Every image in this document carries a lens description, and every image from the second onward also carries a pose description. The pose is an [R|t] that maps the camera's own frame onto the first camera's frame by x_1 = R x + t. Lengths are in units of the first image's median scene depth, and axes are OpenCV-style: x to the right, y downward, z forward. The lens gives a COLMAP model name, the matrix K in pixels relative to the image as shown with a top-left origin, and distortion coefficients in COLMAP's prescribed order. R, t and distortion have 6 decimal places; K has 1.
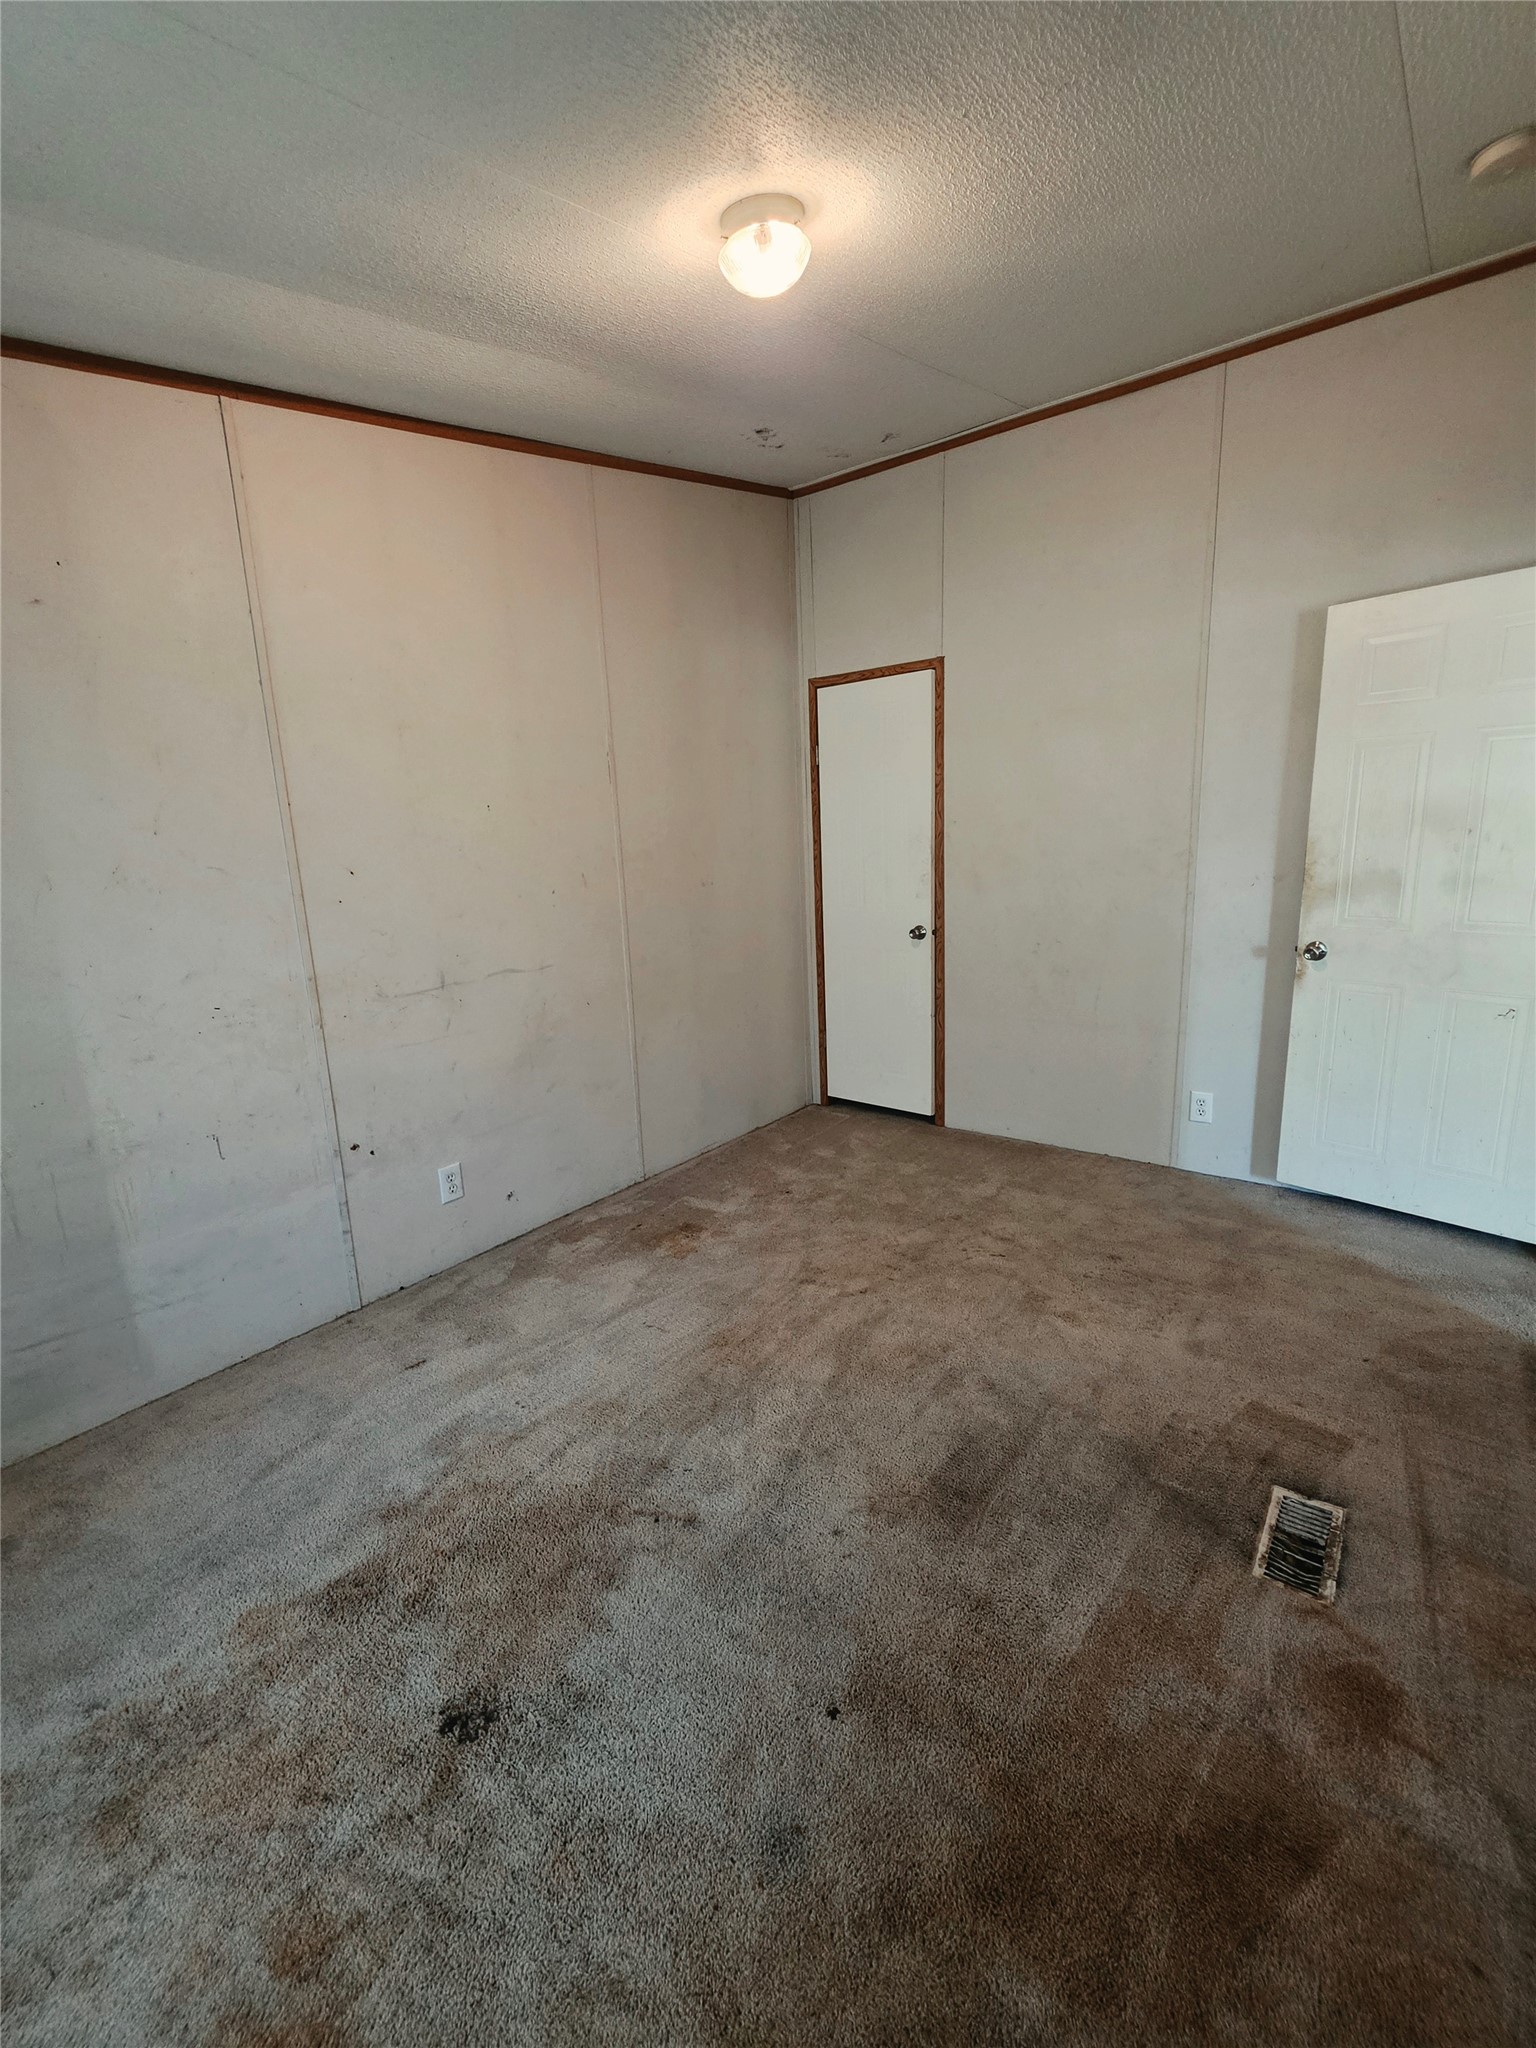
lens RADIAL K [[892.4, 0, 768.0], [0, 892.4, 1024.0], [0, 0, 1]] dist [0.000640, 0.000038]
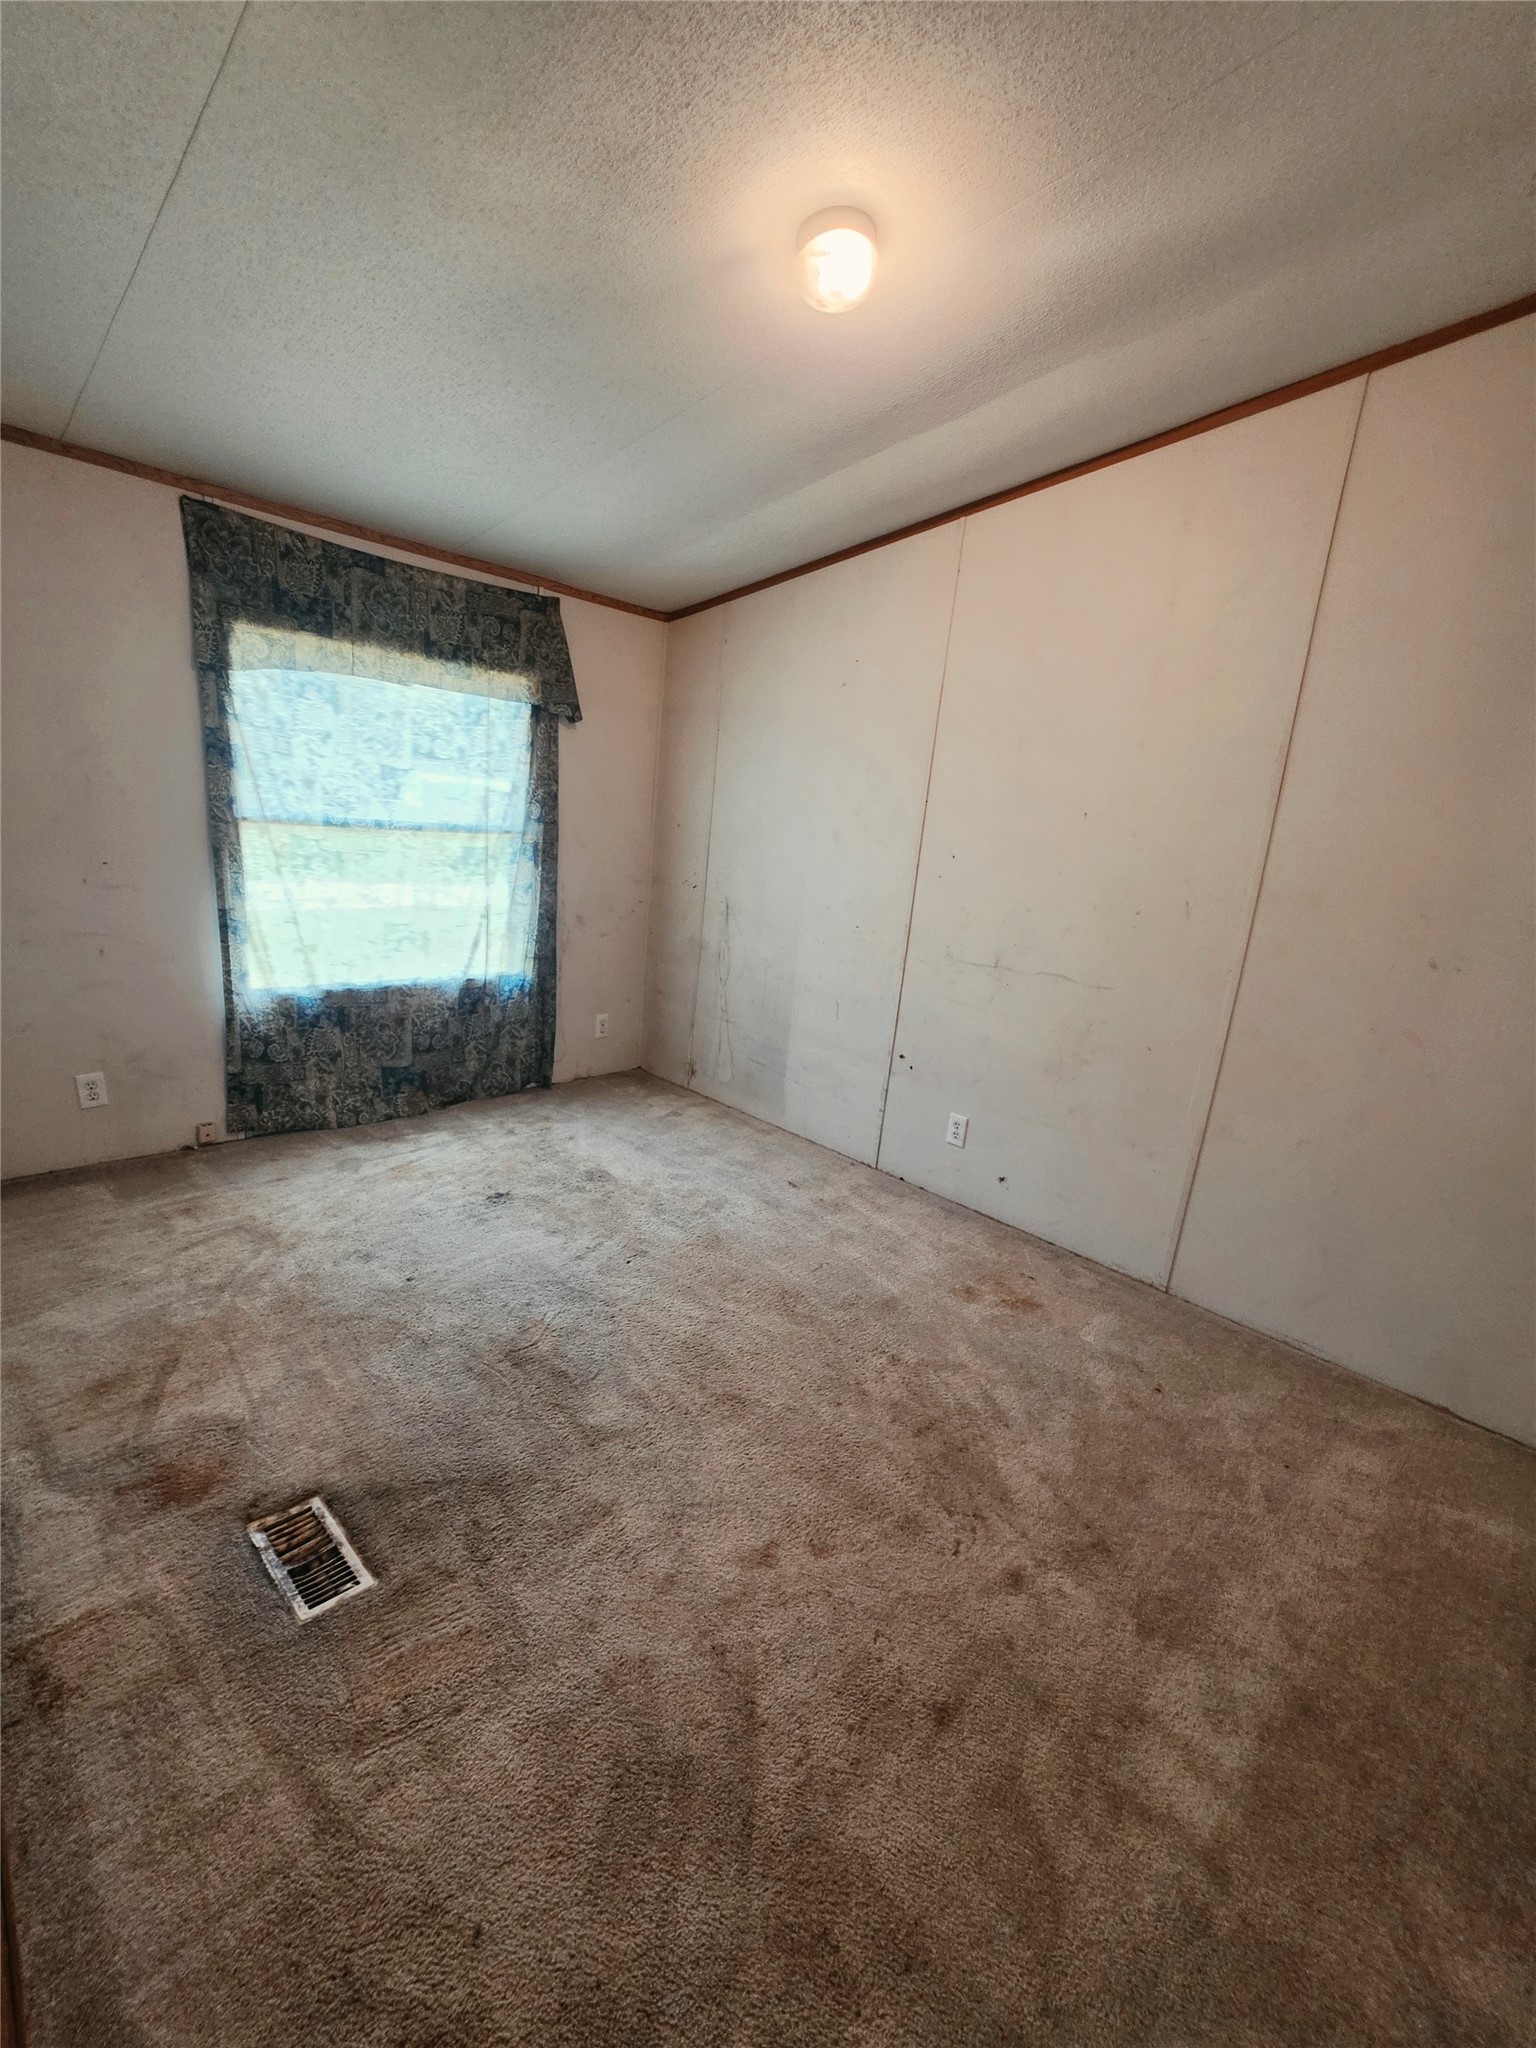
lens RADIAL K [[892.4, 0, 768.0], [0, 892.4, 1024.0], [0, 0, 1]] dist [0.000640, 0.000038]
pose [[-0.134807, 0.247817, -0.959382, 0.819256], [-0.294050, 0.914599, 0.277567, -0.214566], [0.946236, 0.319524, -0.050424, 0.837227]]
